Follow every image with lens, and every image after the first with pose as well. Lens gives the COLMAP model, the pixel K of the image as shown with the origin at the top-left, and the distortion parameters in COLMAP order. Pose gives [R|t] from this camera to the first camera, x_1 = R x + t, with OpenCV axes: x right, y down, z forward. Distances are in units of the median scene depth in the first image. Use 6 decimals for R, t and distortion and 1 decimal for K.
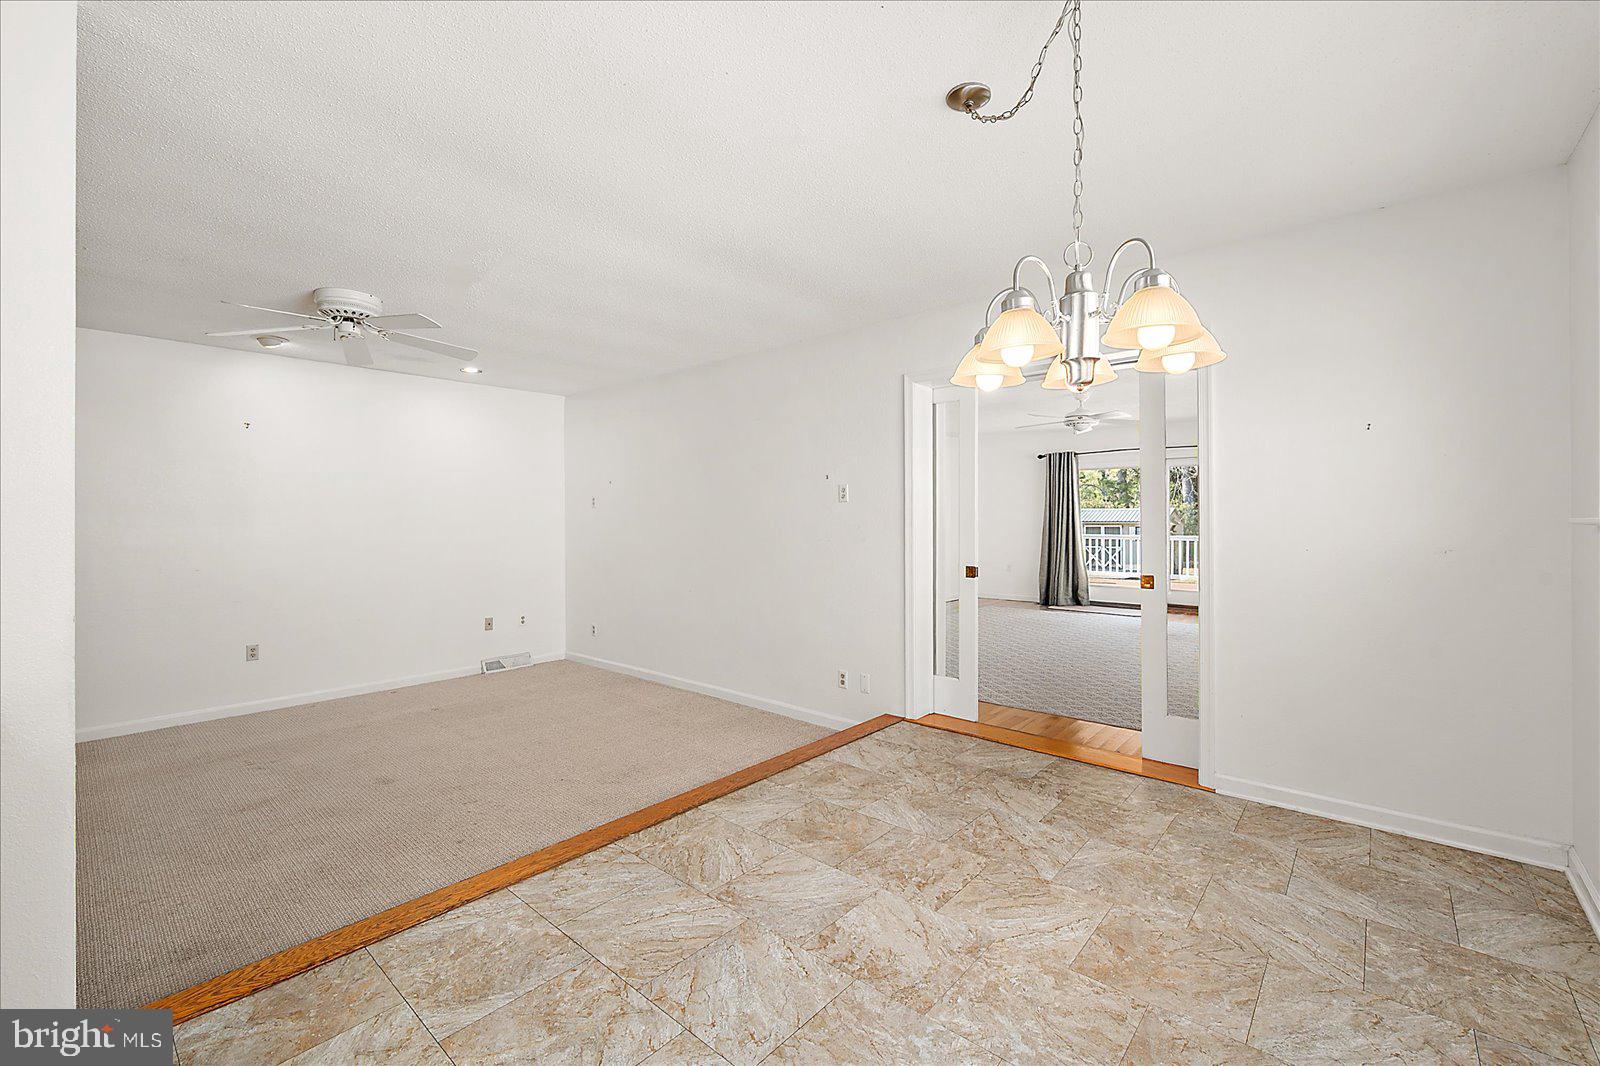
lens RADIAL K [[664.6, 0, 800.0], [0, 664.6, 533.0], [0, 0, 1]] dist [0.000298, -0.000127]
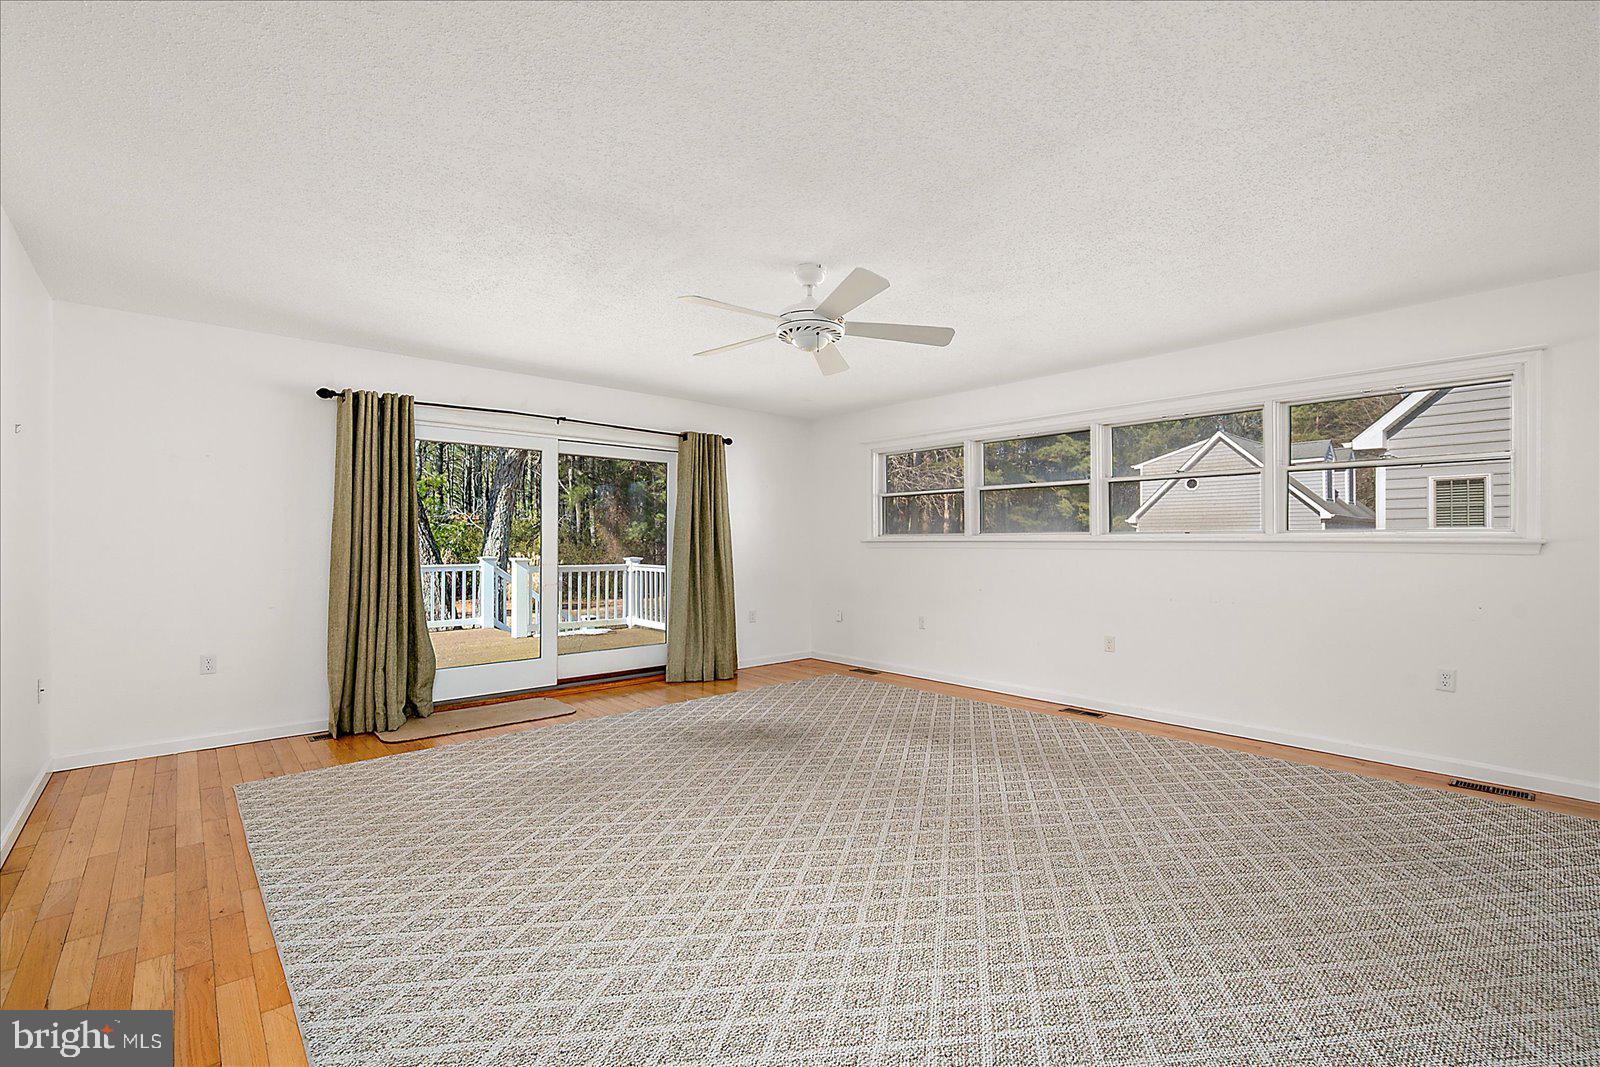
lens RADIAL K [[705.7, 0, 792.7], [0, 705.7, 544.3], [0, 0, 1]] dist [0.001477, -0.000488]
pose [[0.114199, 0.001517, 0.993457, -0.055107], [0.022188, 0.999746, -0.004077, -0.009892], [-0.993210, 0.022508, 0.114137, 0.666096]]
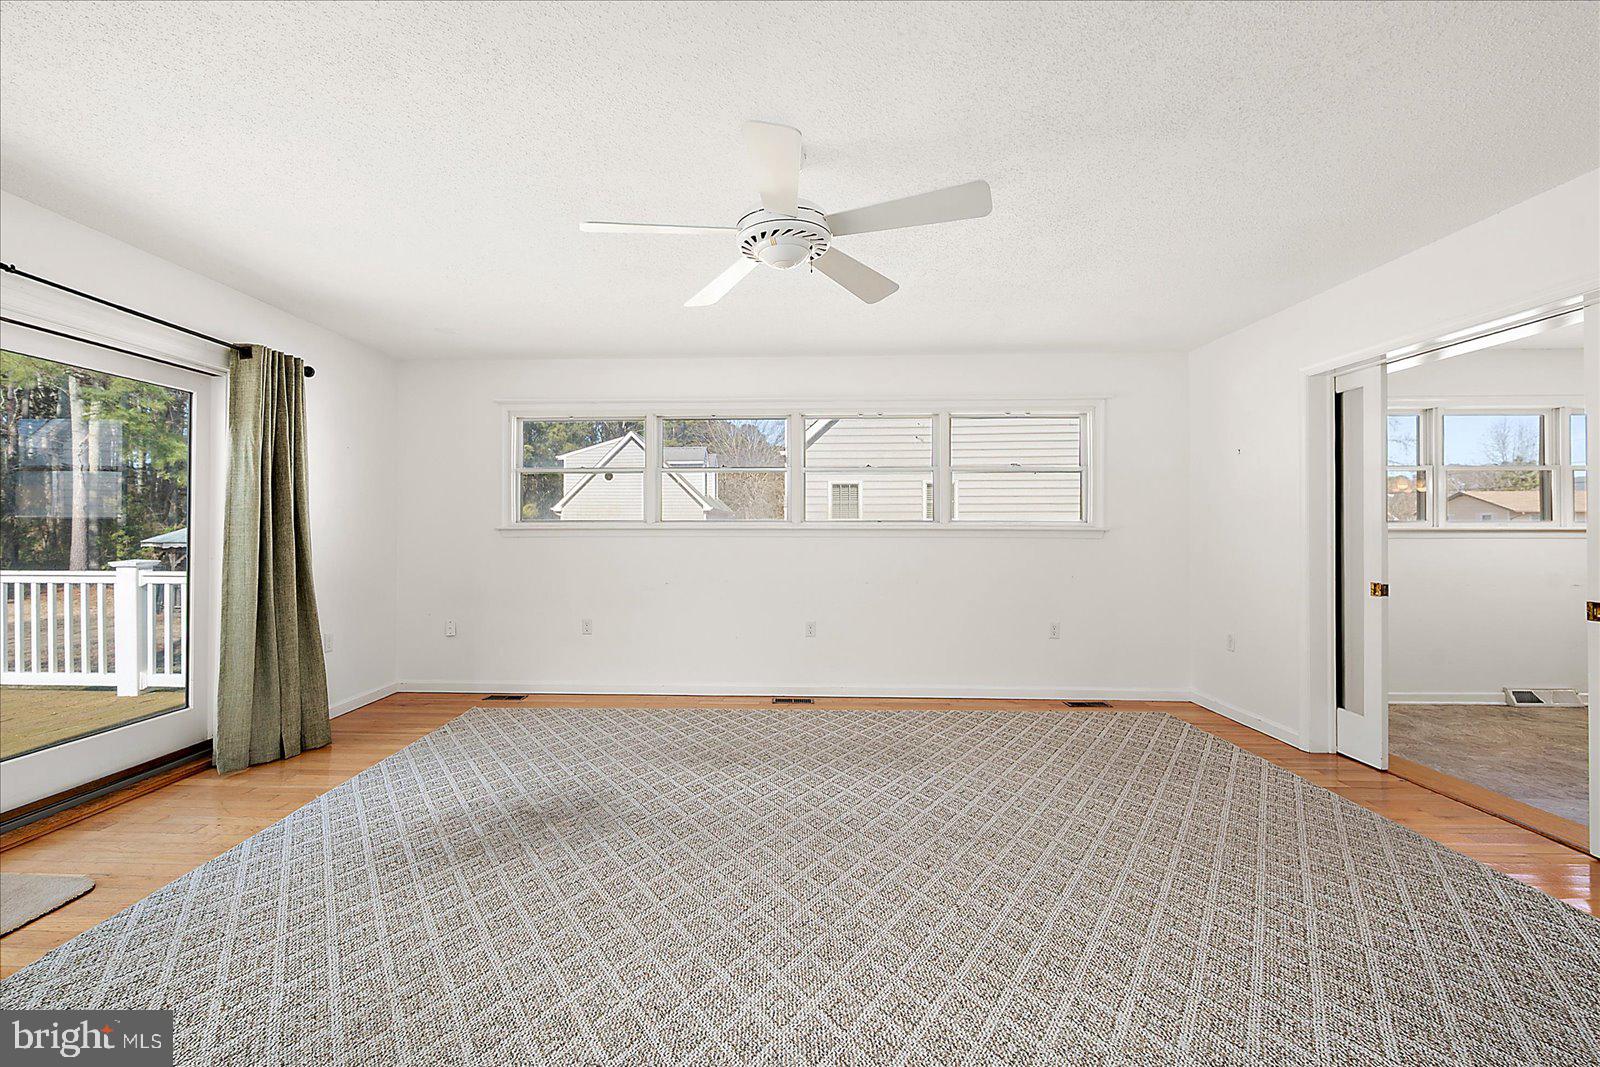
lens RADIAL K [[706.9, 0, 766.0], [0, 706.9, 527.8], [0, 0, 1]] dist [-0.000264, 0.000172]
pose [[-0.636987, 0.006641, 0.770846, 0.103466], [0.021031, 0.999740, 0.008765, -0.015591], [-0.770588, 0.021795, -0.636961, 0.867134]]
